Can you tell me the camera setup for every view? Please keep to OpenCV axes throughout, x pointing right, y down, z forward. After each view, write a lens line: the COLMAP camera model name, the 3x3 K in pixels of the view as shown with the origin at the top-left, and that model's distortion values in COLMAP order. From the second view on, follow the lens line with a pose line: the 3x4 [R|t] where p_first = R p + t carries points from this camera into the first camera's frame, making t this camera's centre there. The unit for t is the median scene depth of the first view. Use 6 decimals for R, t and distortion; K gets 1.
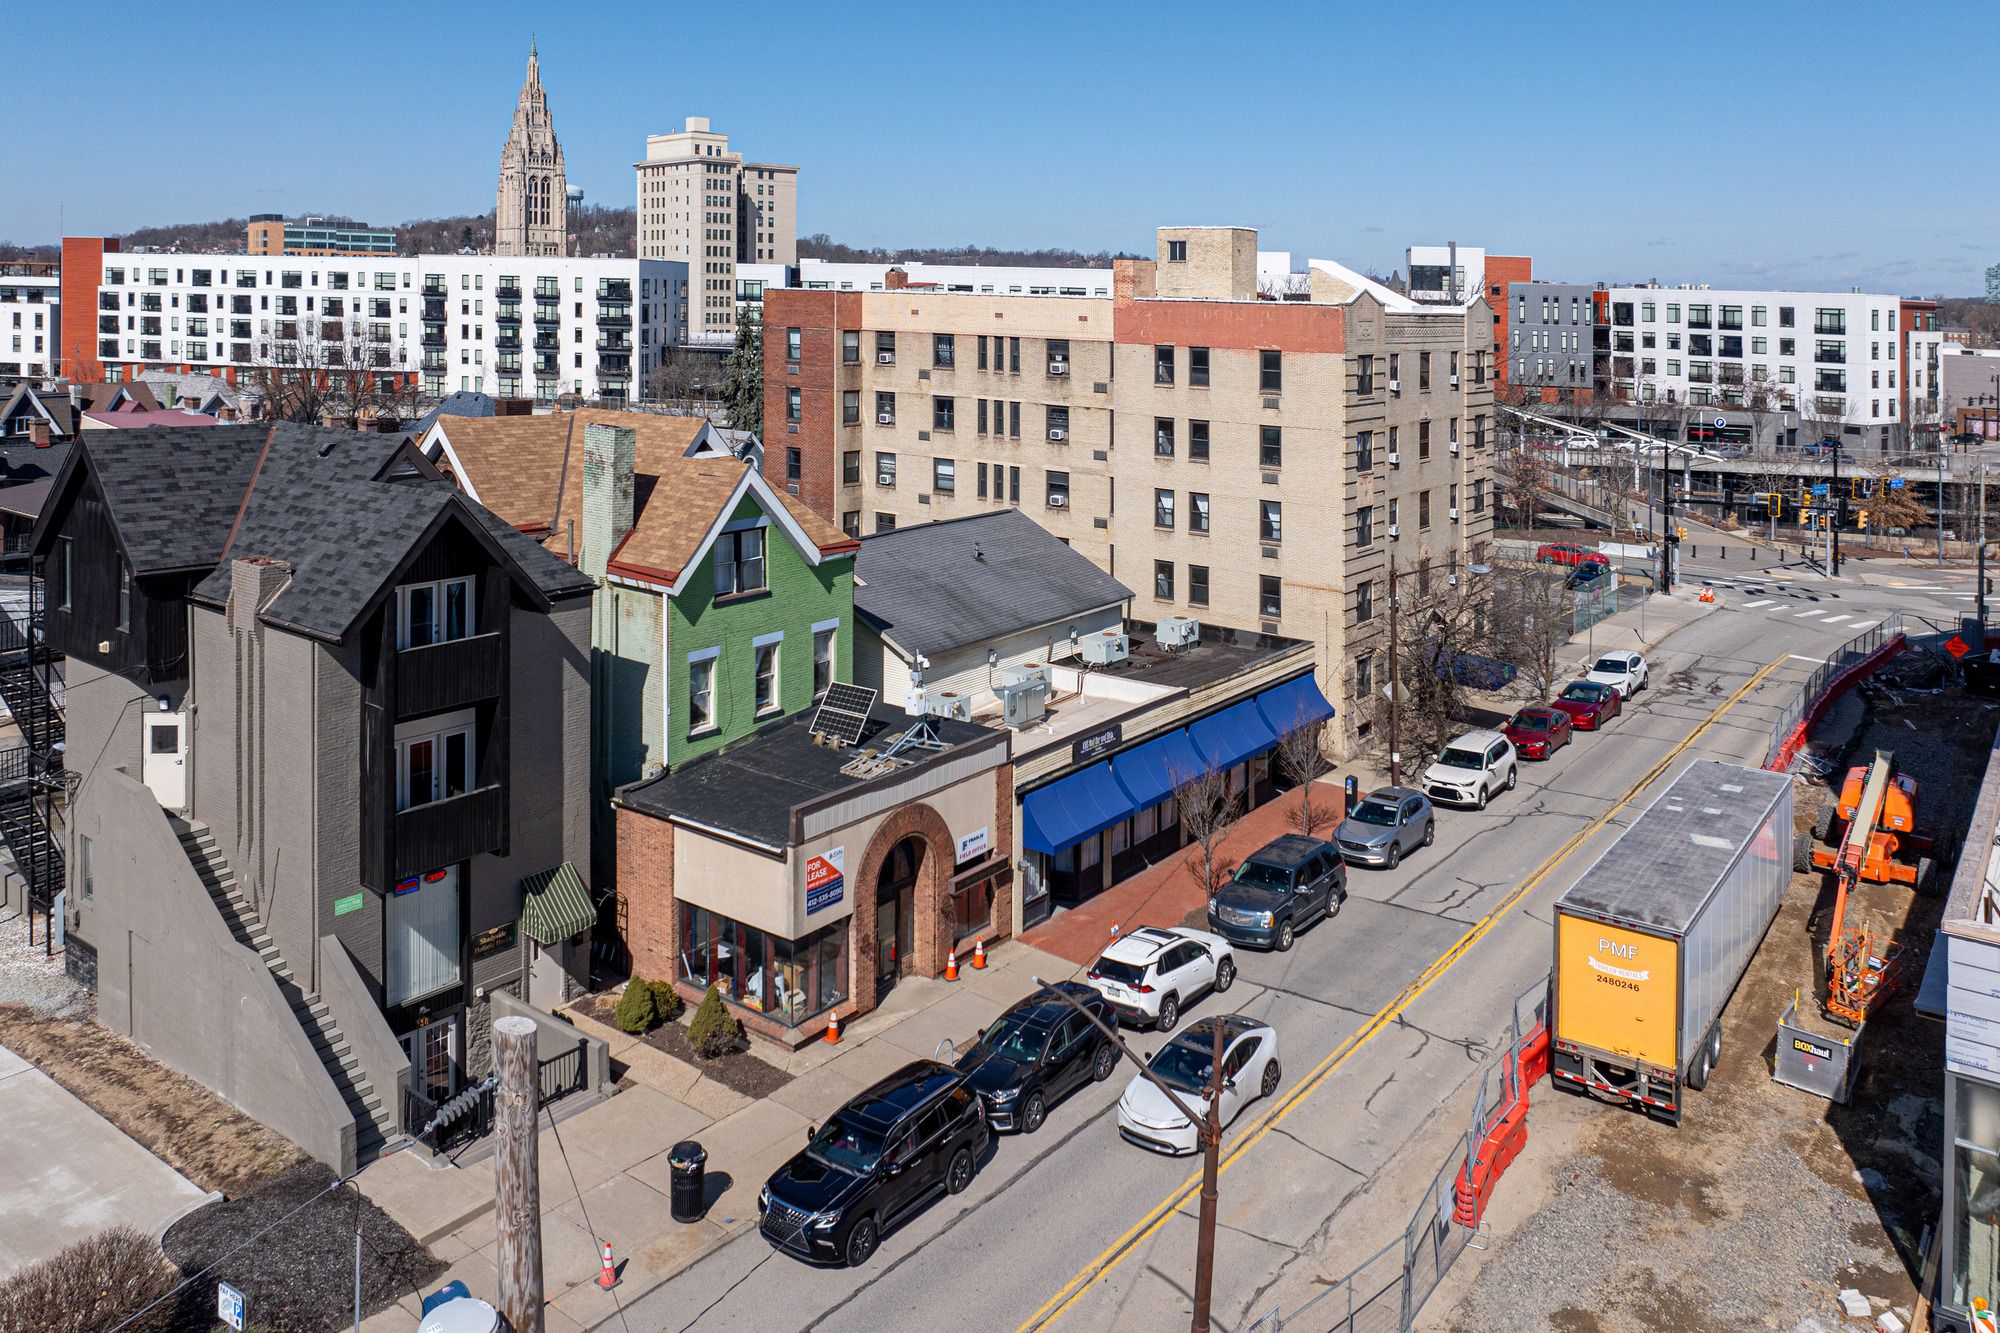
lens RADIAL K [[1545.3, 0, 947.3], [0, 1545.3, 239.7], [0, 0, 1]] dist [-0.008664, -0.010081]
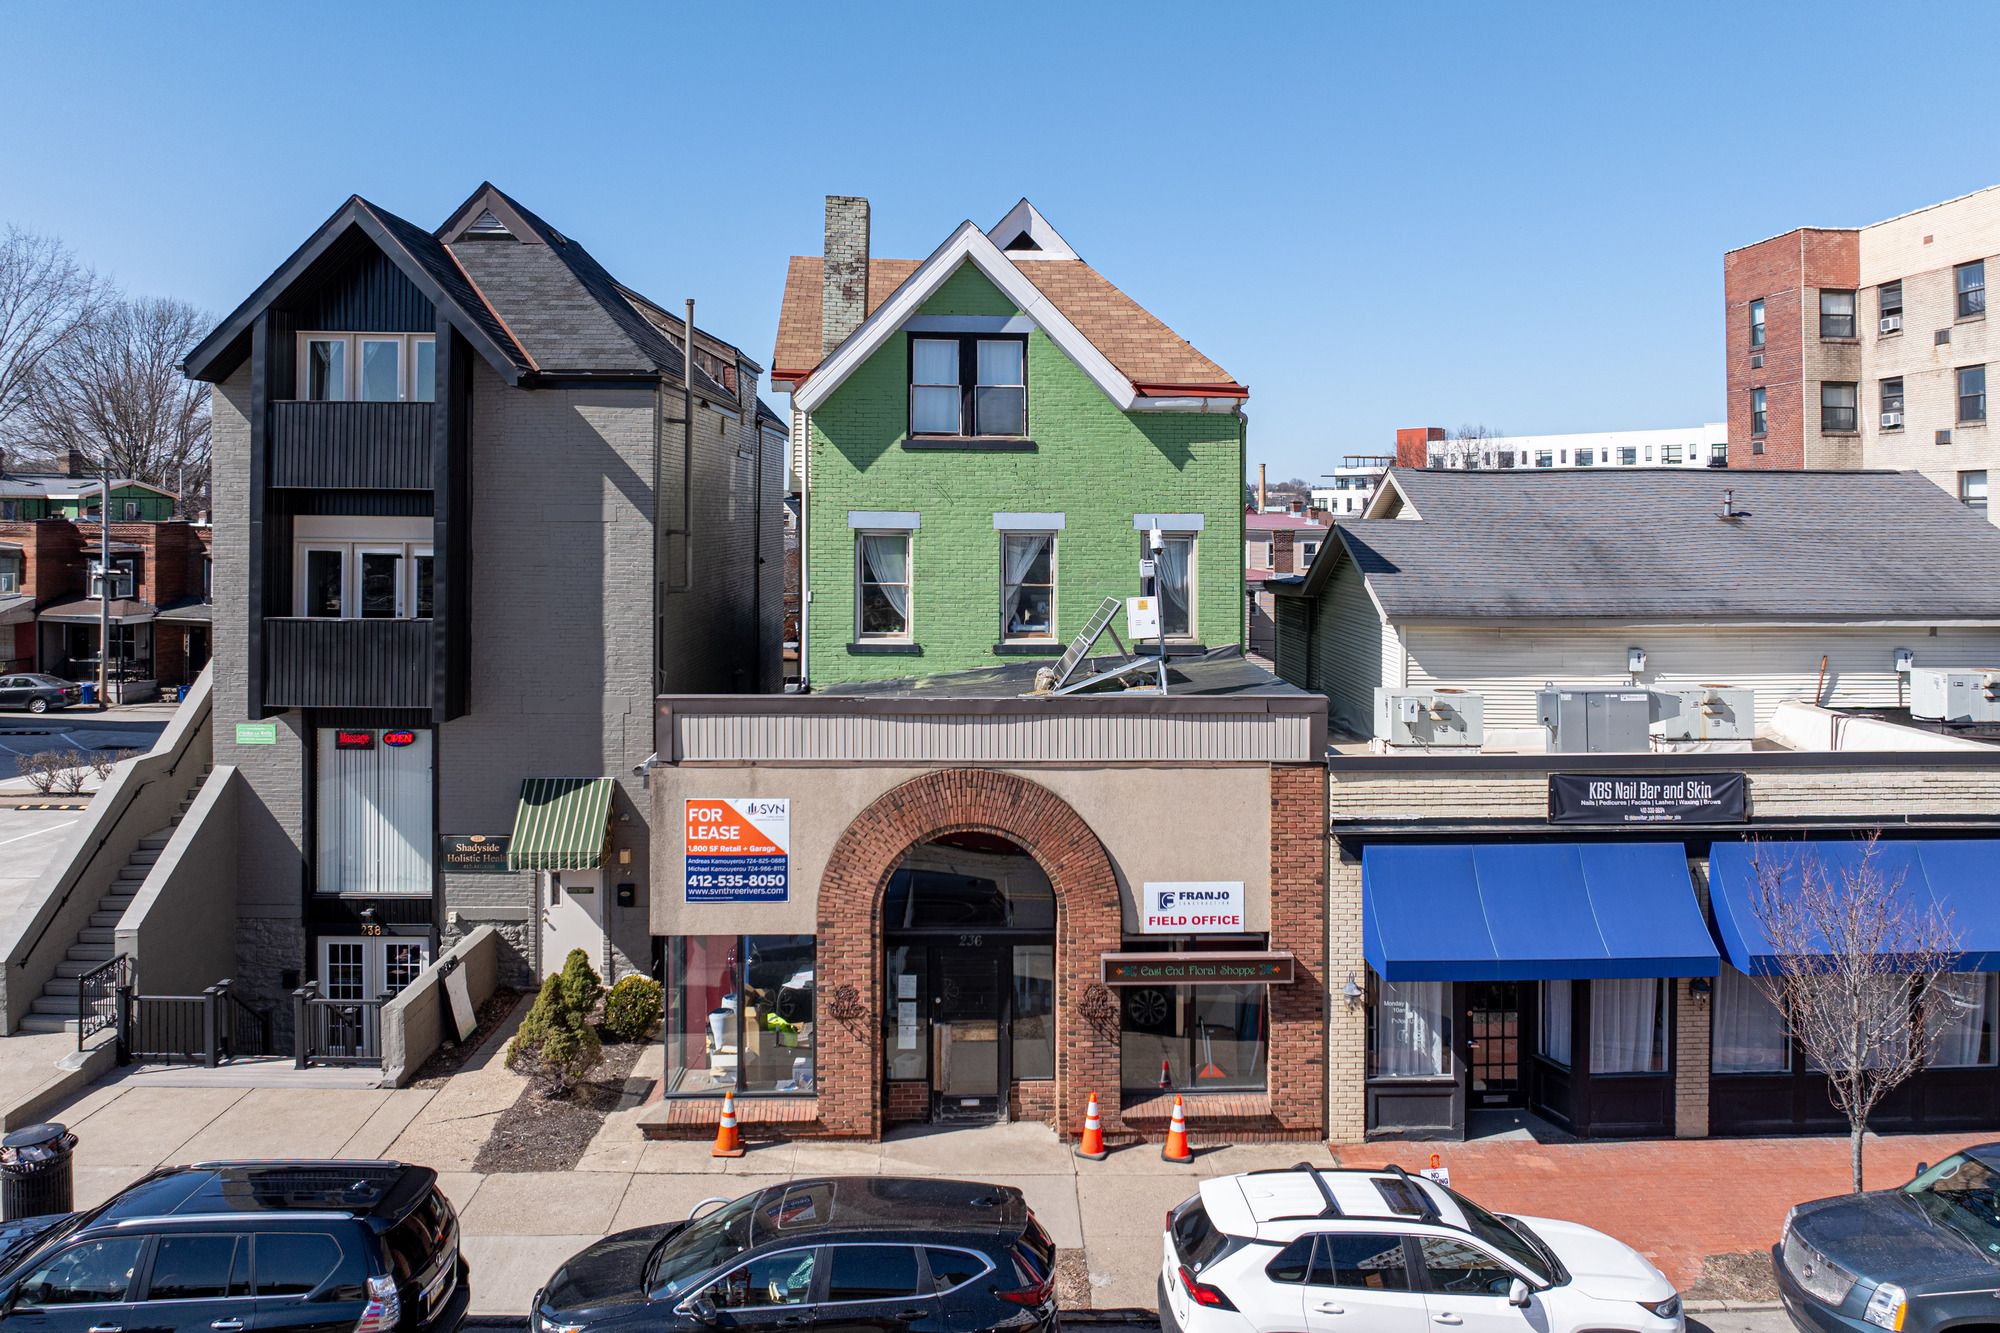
lens RADIAL K [[1449.5, 0, 1037.9], [0, 1449.5, 511.4], [0, 0, 1]] dist [-0.028880, -0.005690]
pose [[0.652774, -0.018146, -0.757336, 0.206663], [0.028217, 0.999602, 0.000371, 0.169853], [0.757027, -0.021612, 0.653026, 0.425385]]
